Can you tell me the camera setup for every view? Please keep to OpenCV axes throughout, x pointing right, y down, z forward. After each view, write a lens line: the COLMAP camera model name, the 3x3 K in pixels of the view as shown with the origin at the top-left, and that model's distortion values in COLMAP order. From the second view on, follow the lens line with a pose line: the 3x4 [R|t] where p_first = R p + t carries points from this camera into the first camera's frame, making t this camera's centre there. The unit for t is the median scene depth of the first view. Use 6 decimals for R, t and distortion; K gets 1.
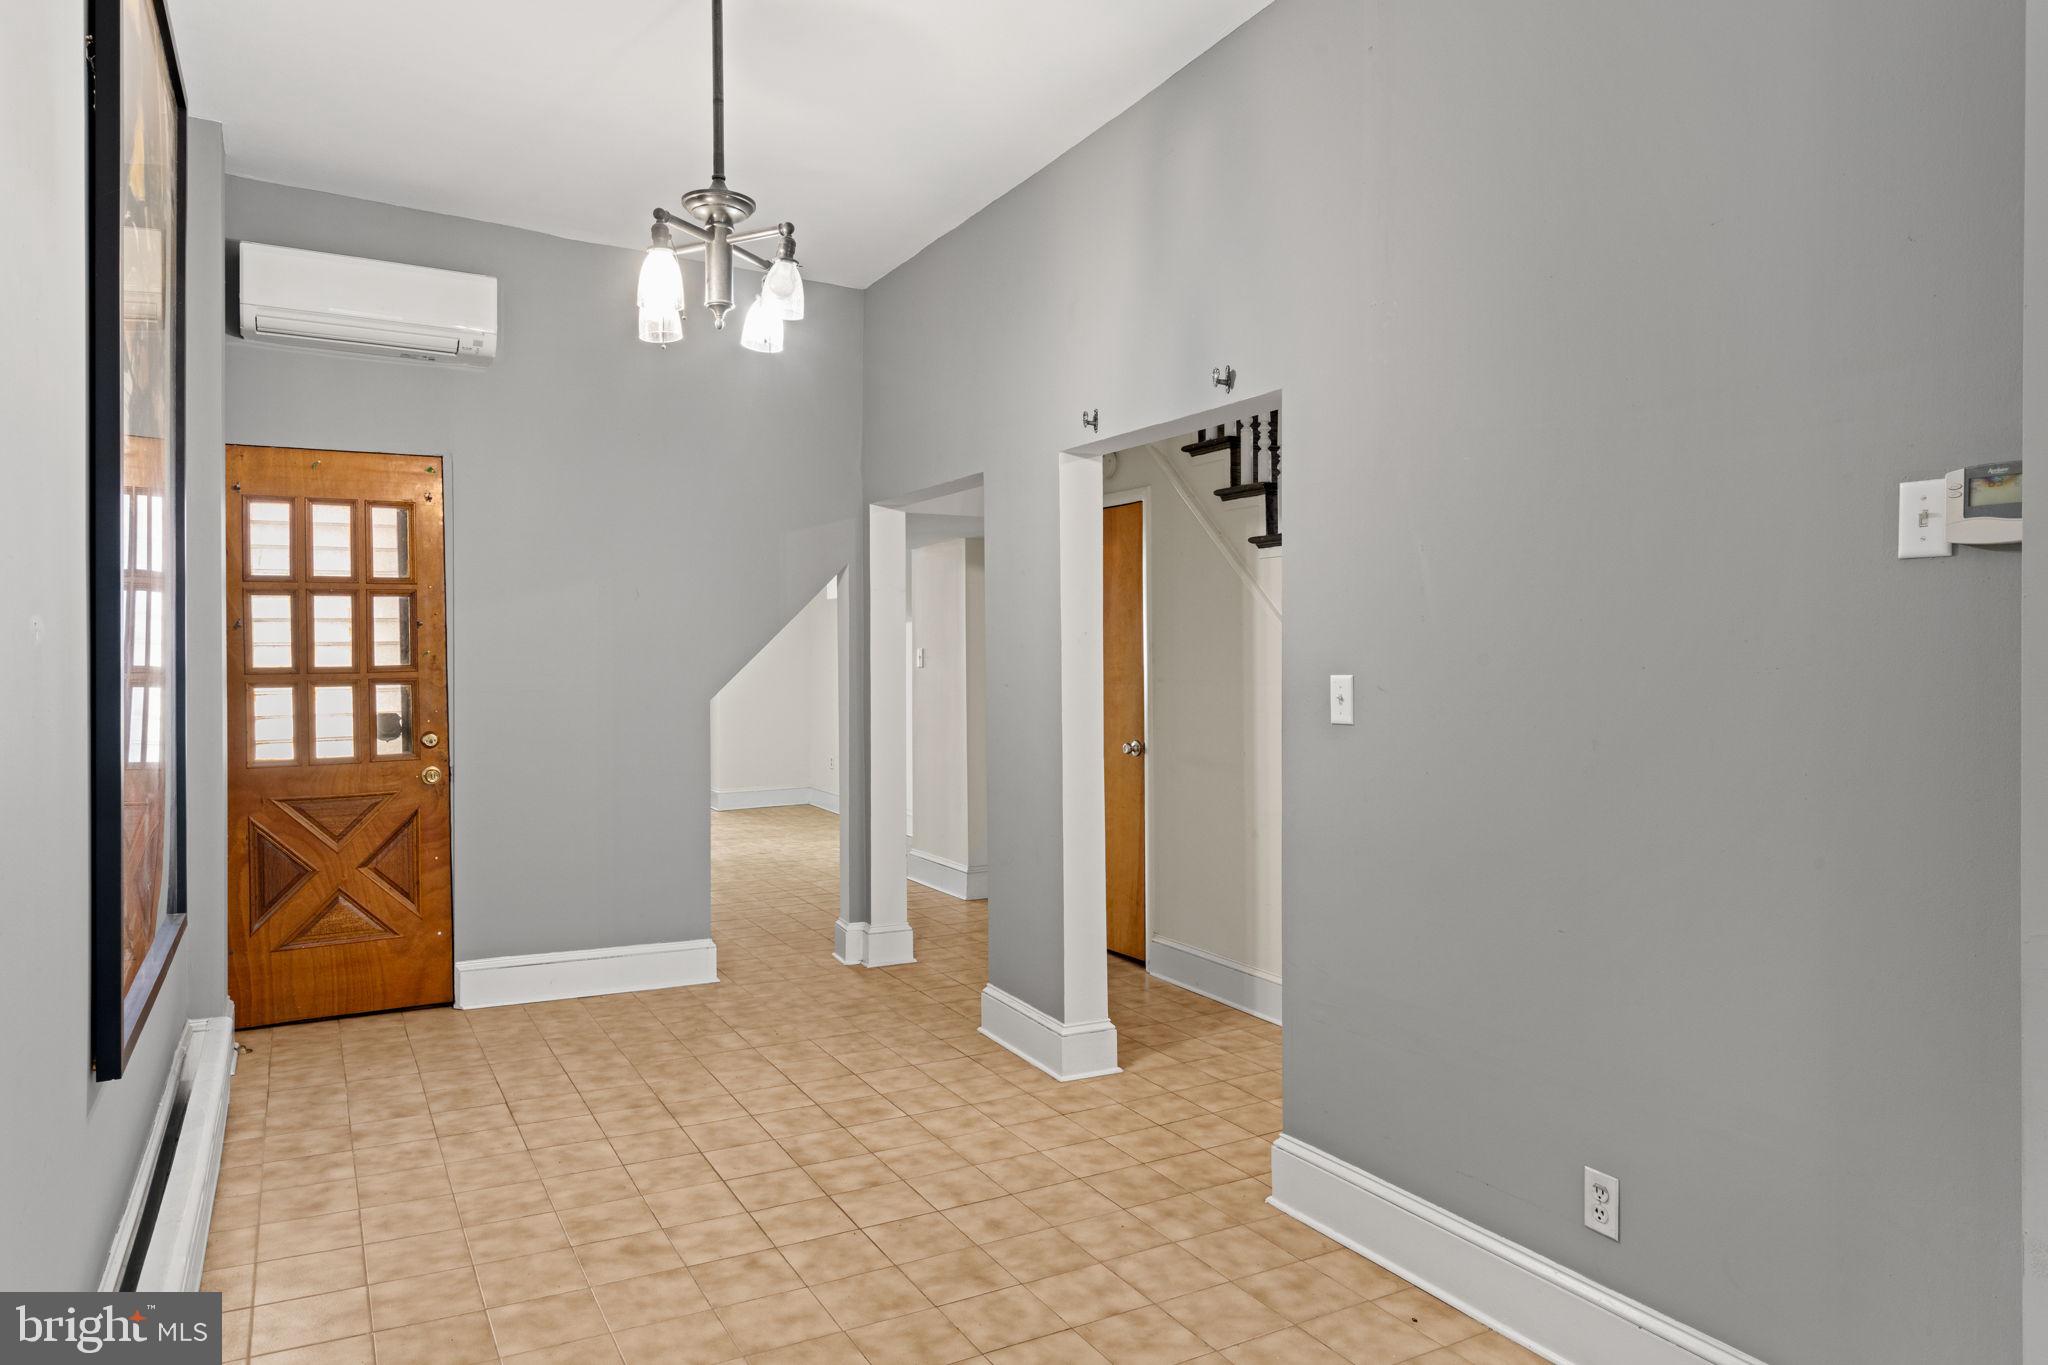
lens RADIAL K [[1261.9, 0, 1029.2], [0, 1261.9, 671.8], [0, 0, 1]] dist [-0.000345, 0.003728]
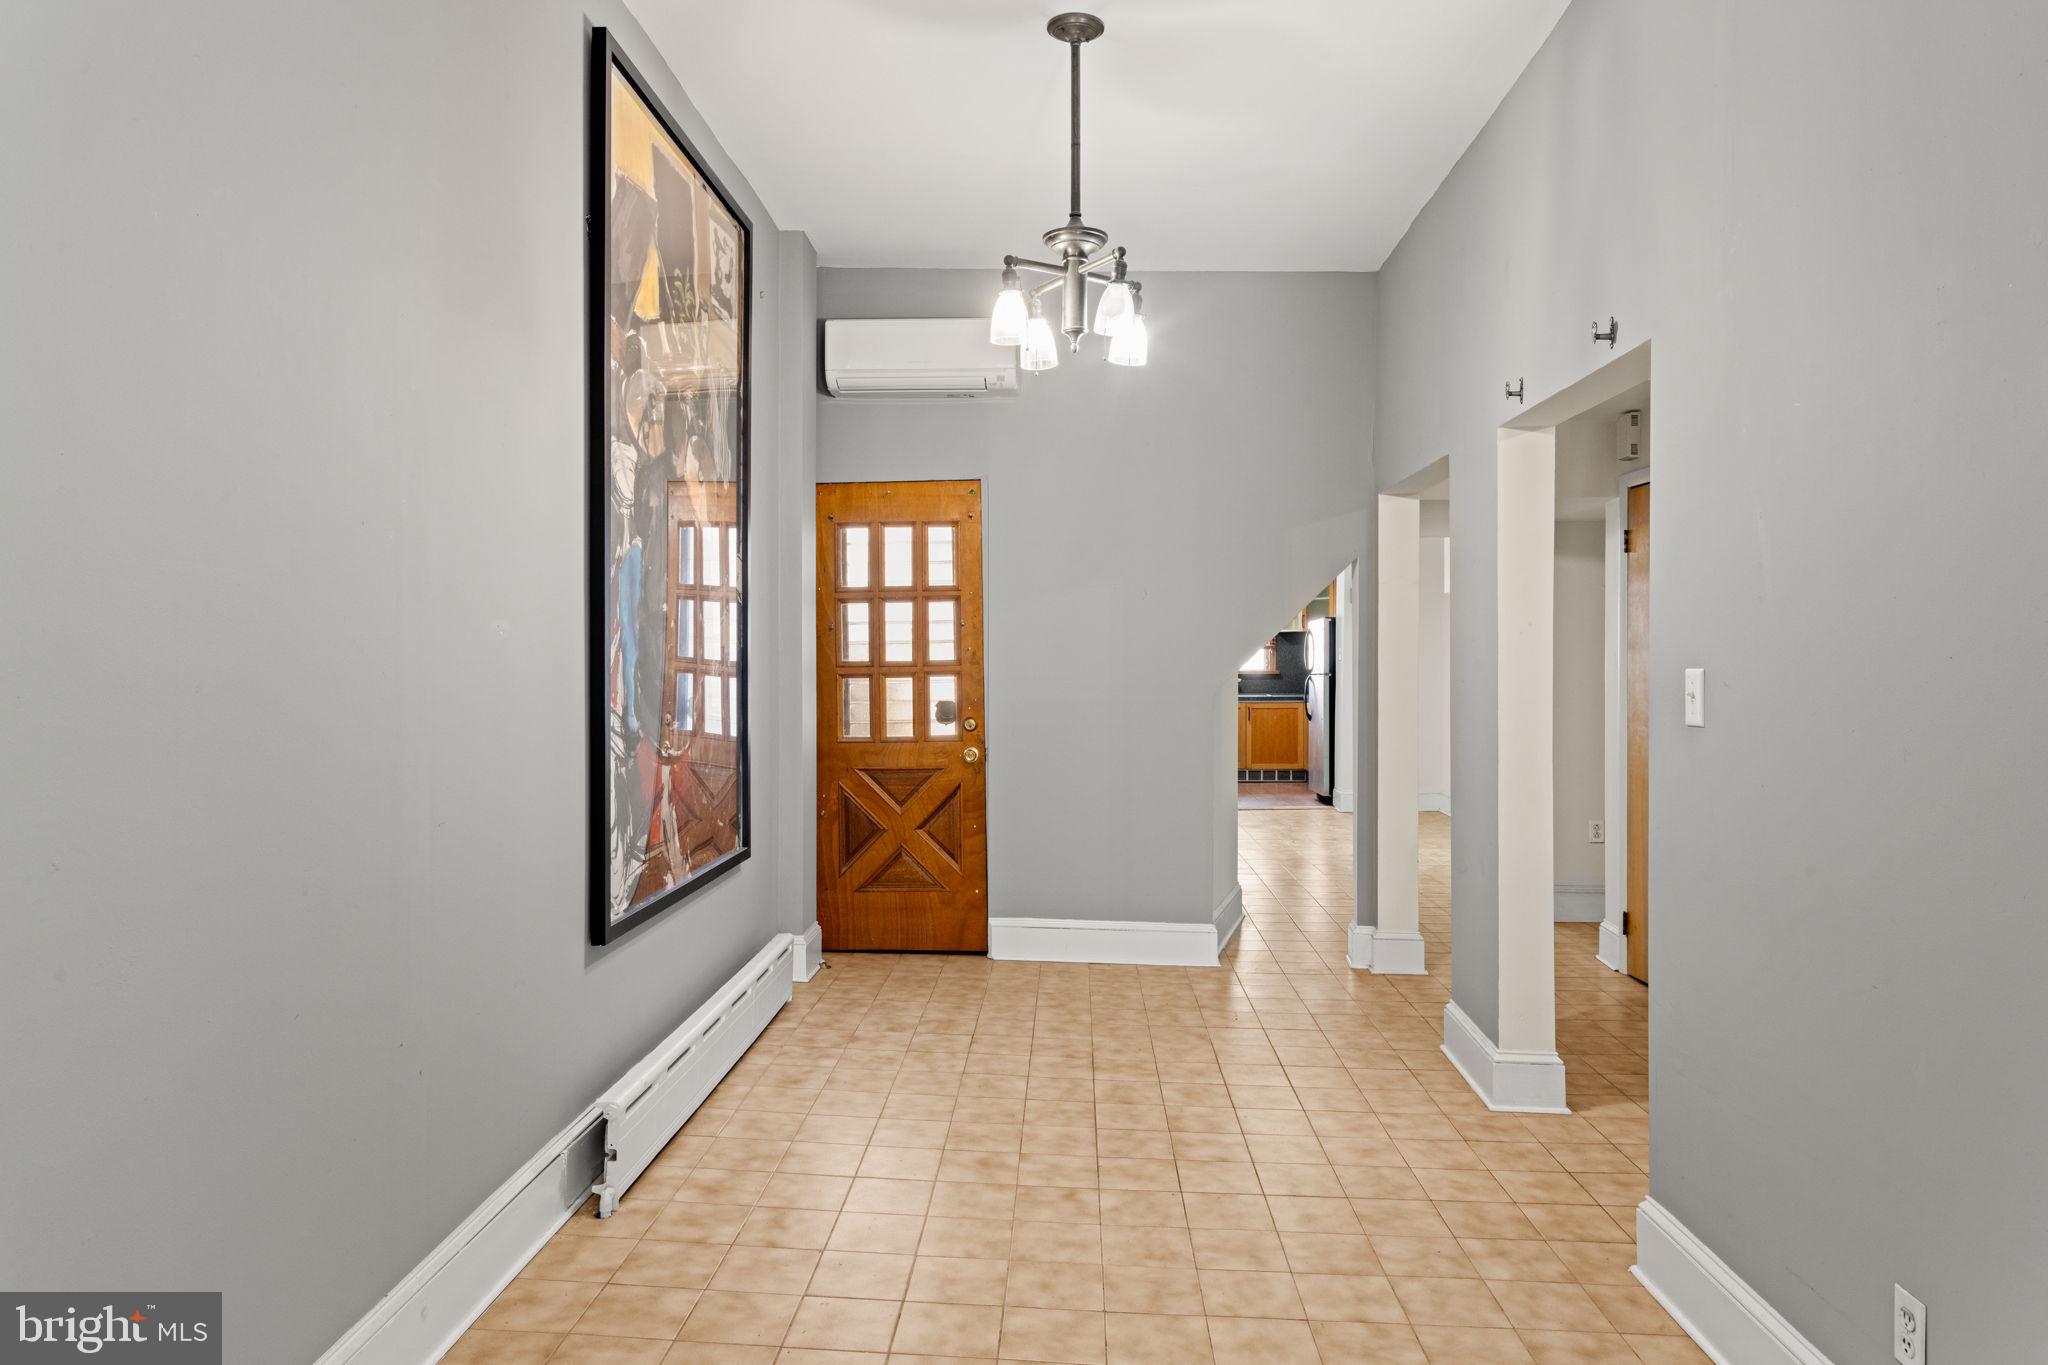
lens RADIAL K [[1319.2, 0, 1010.6], [0, 1319.2, 686.0], [0, 0, 1]] dist [0.000559, -0.000632]
pose [[0.839841, 0.011472, -0.542711, 0.274269], [-0.006056, 0.999912, 0.011765, 0.005424], [0.542799, -0.006594, 0.839837, -0.000042]]
